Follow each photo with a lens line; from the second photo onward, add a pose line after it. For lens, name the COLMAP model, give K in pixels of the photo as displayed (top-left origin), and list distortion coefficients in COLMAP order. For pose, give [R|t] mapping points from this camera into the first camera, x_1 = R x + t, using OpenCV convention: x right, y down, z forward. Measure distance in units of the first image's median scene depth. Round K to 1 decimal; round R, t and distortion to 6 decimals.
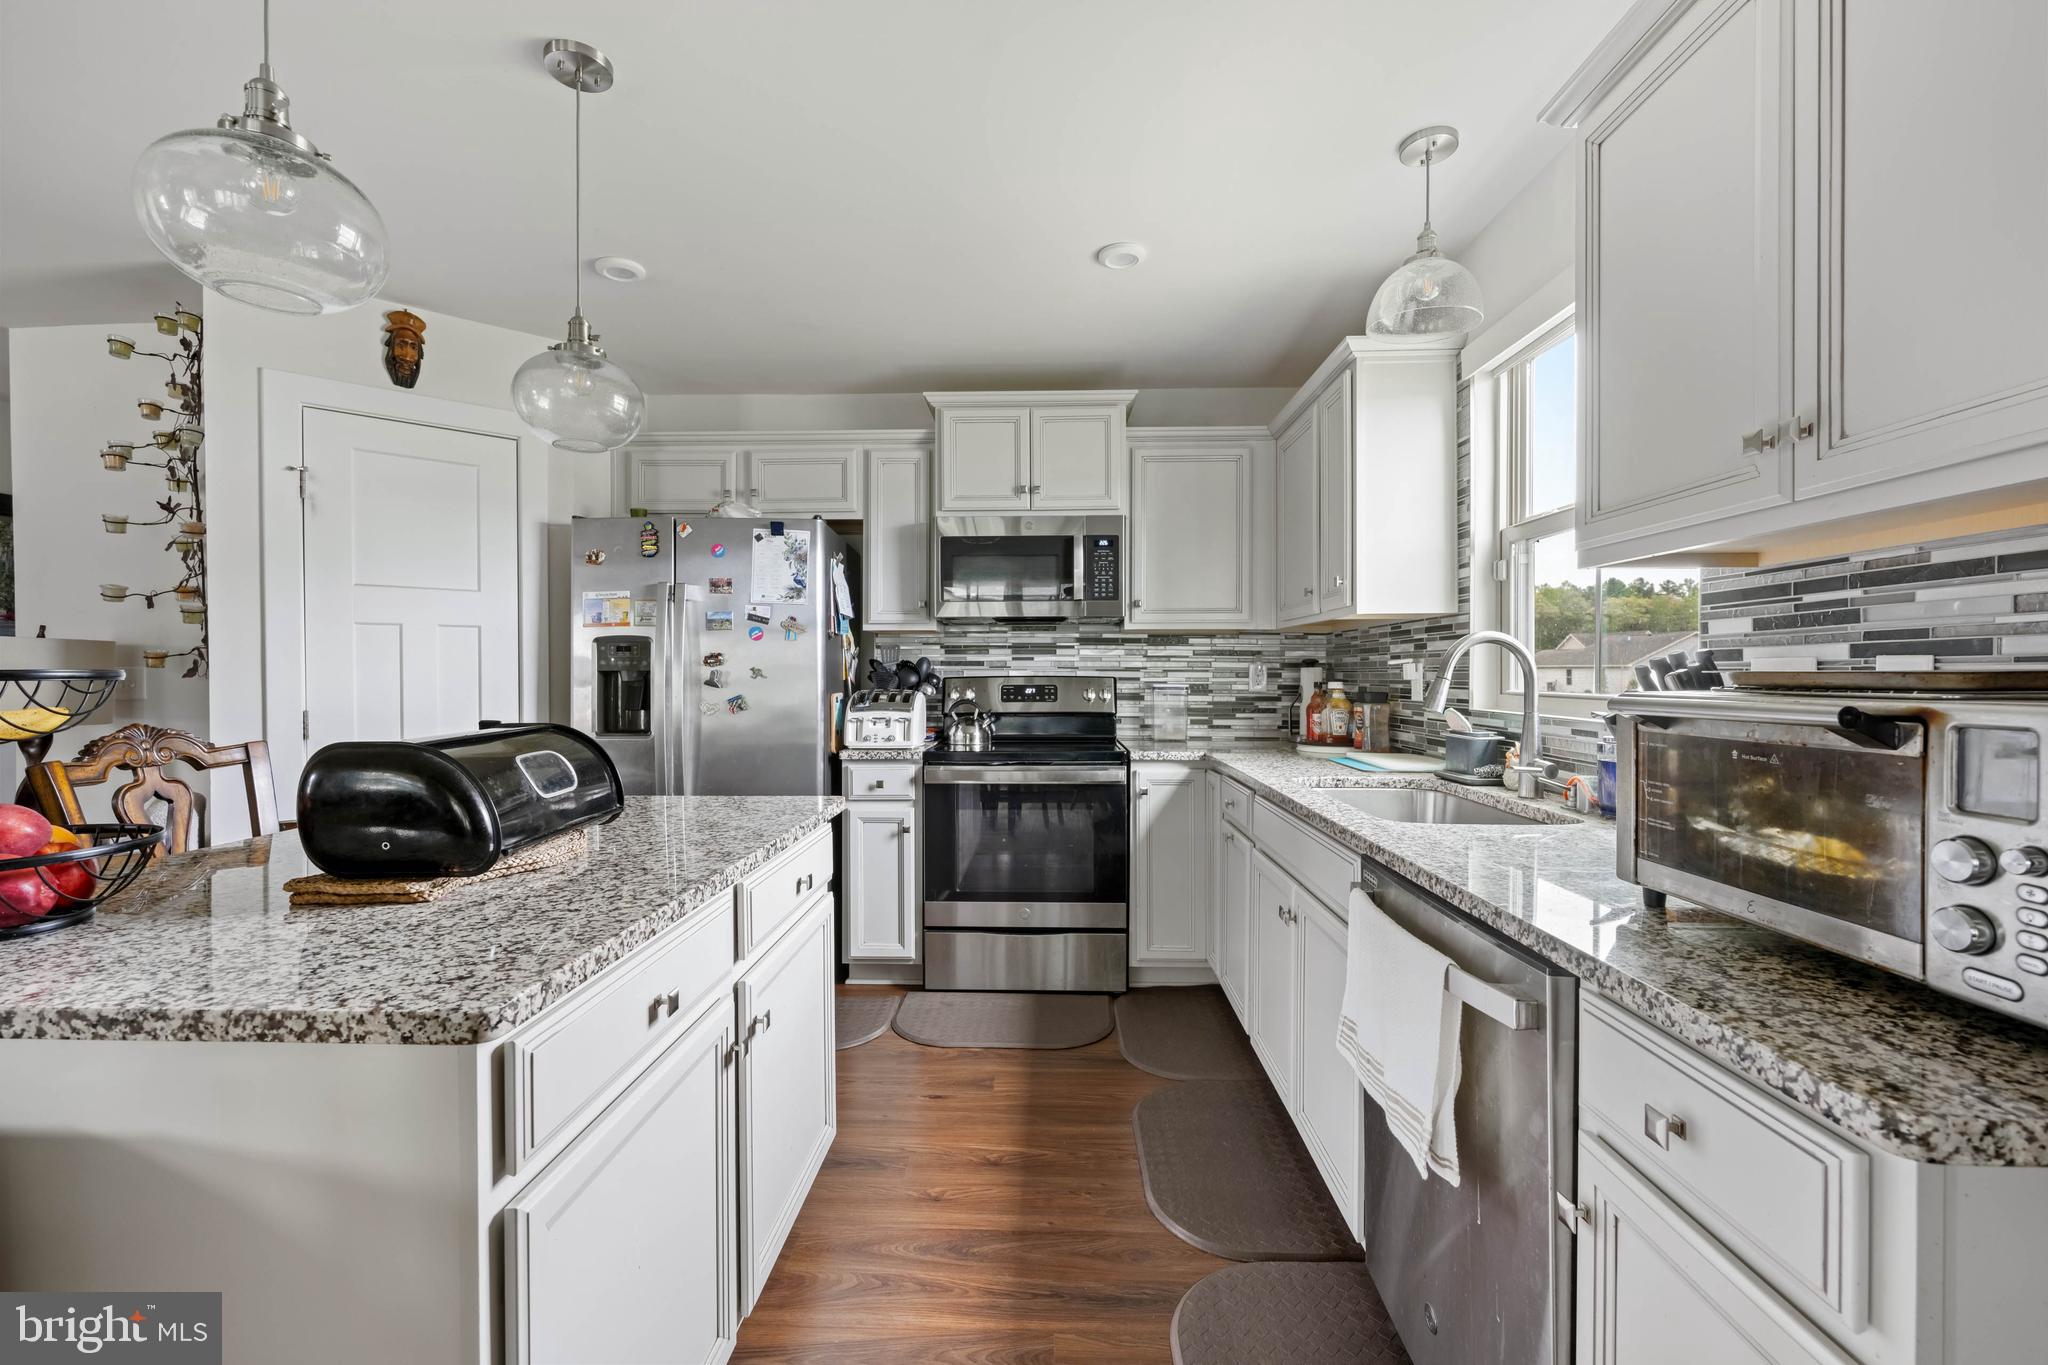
lens RADIAL K [[907.5, 0, 1024.0], [0, 907.5, 682.5], [0, 0, 1]] dist [-0.001112, -0.000183]
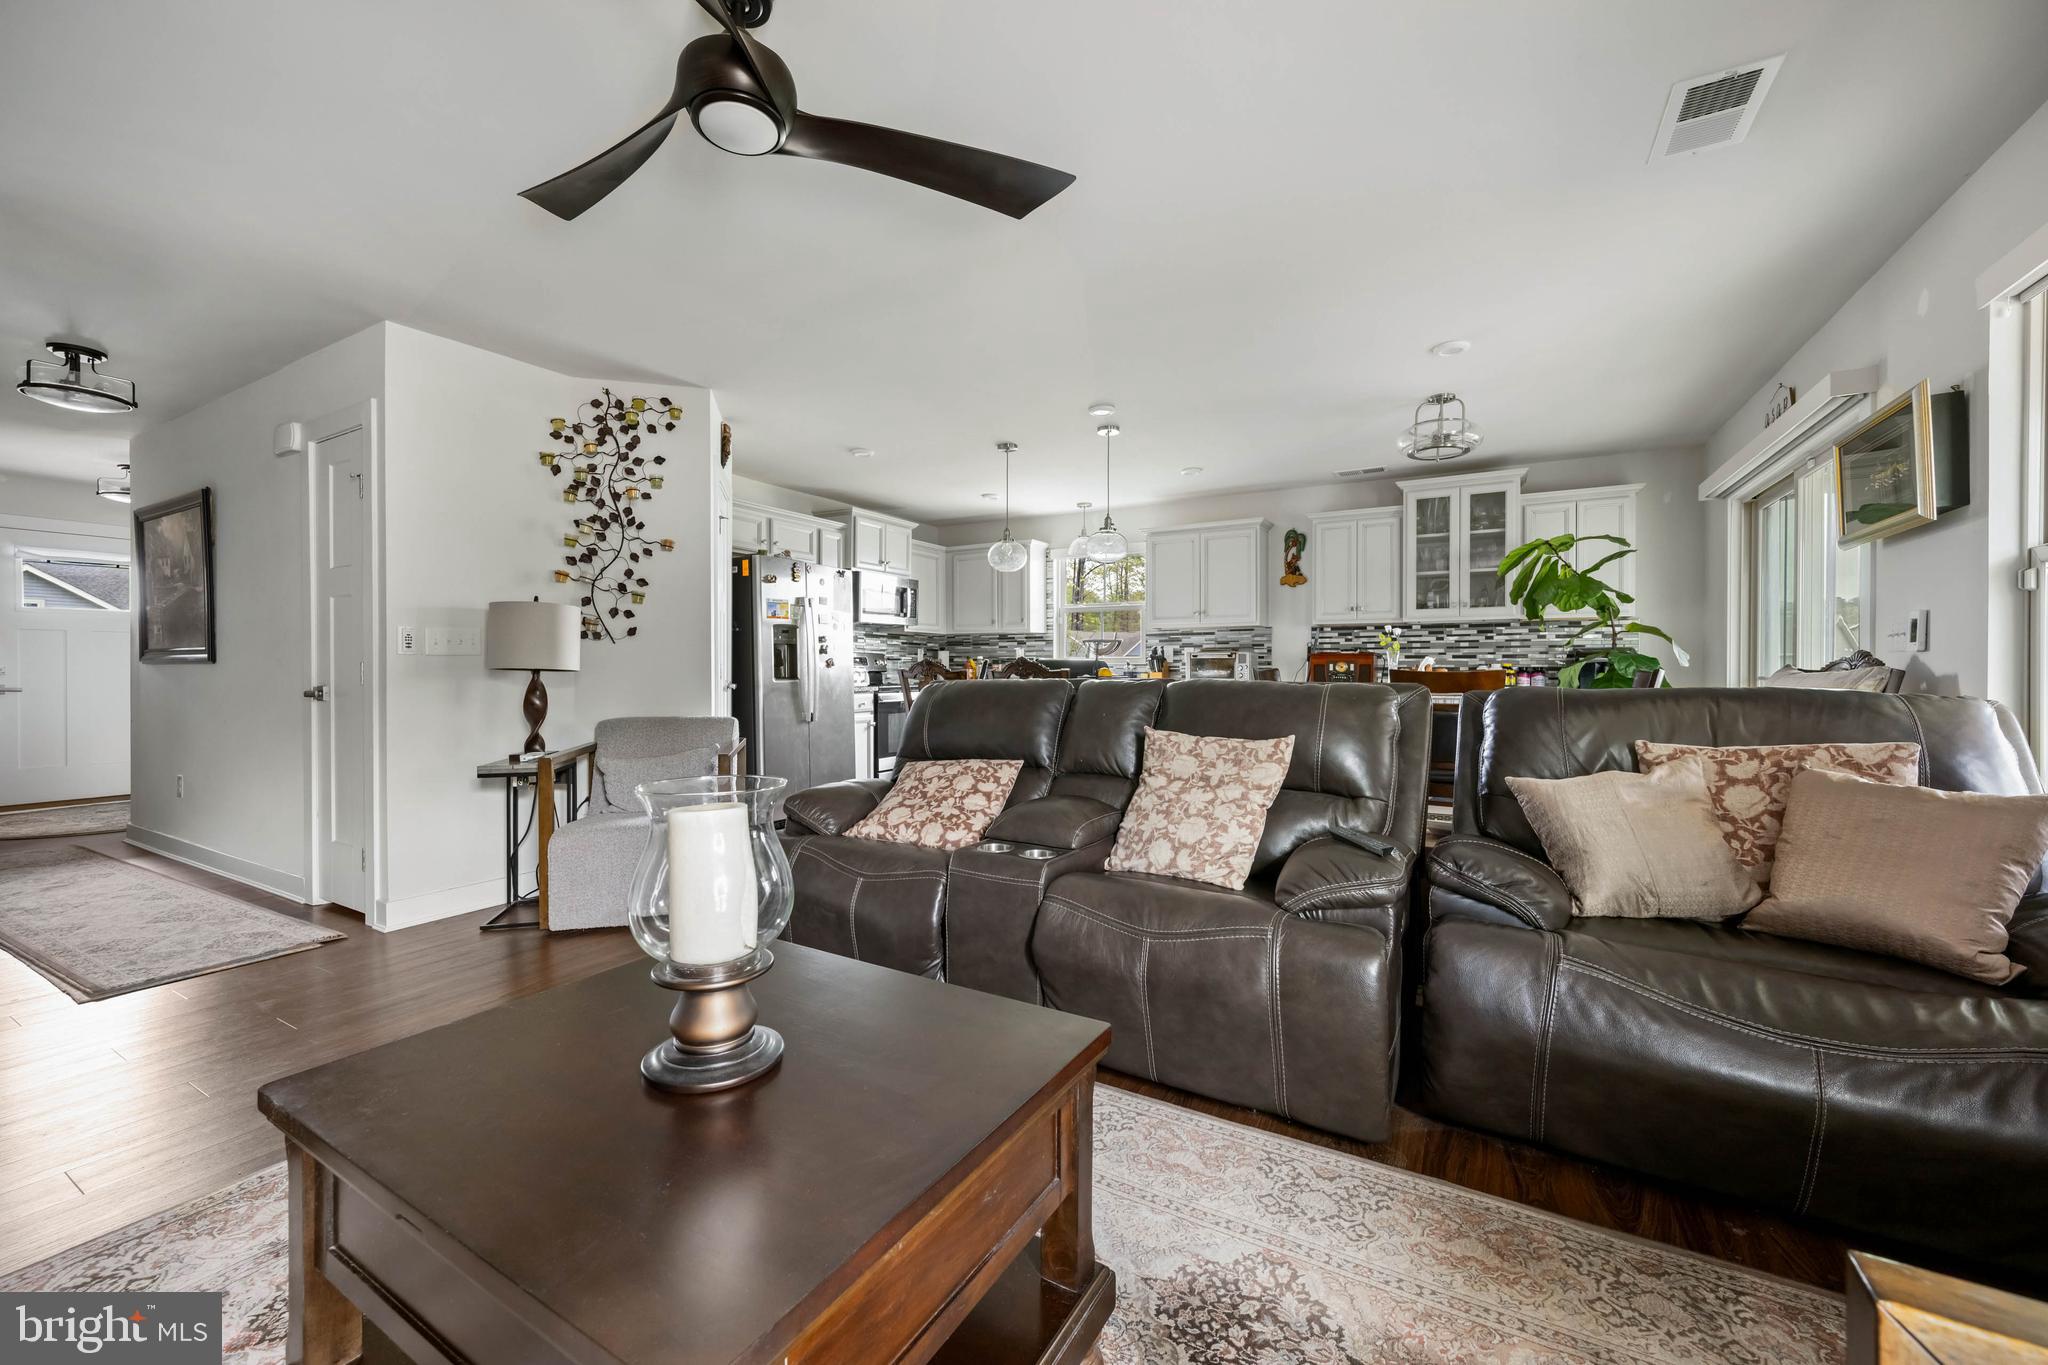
lens RADIAL K [[800.3, 0, 1019.6], [0, 800.3, 676.9], [0, 0, 1]] dist [-0.000131, 0.000141]
pose [[0.468428, -0.009709, 0.883448, -1.467470], [0.008417, 0.999943, 0.006526, 0.041415], [-0.883462, 0.004379, 0.468483, -0.132925]]
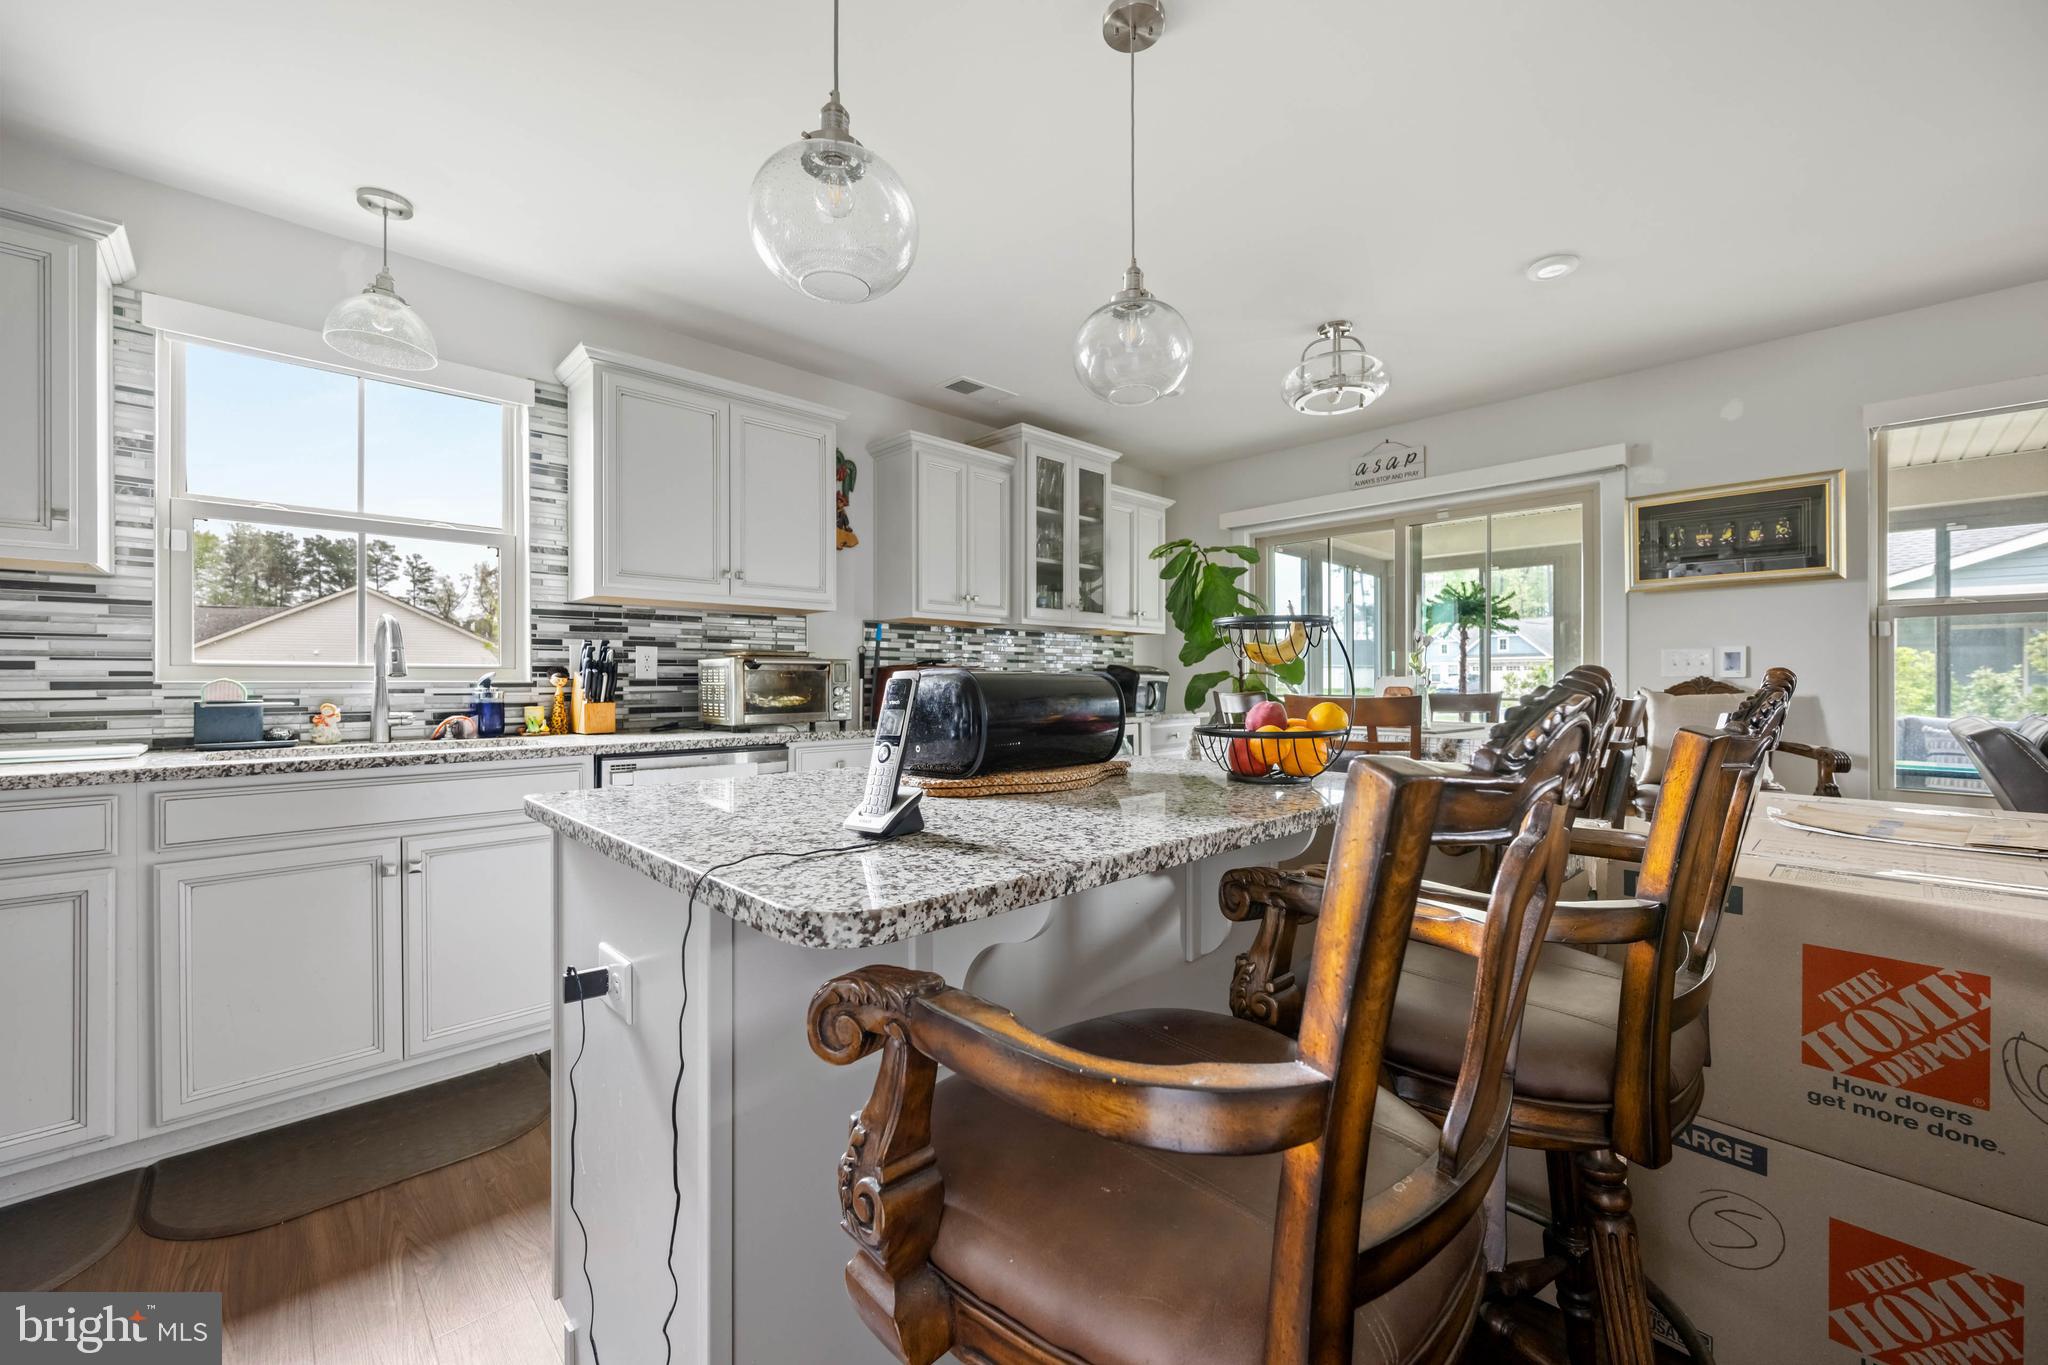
lens RADIAL K [[800.3, 0, 1019.6], [0, 800.3, 676.9], [0, 0, 1]] dist [-0.000131, 0.000141]
pose [[-0.725740, 0.003919, 0.687958, -0.532970], [0.007907, 0.999965, 0.002645, 0.022858], [-0.687924, 0.007359, -0.725746, 0.711061]]
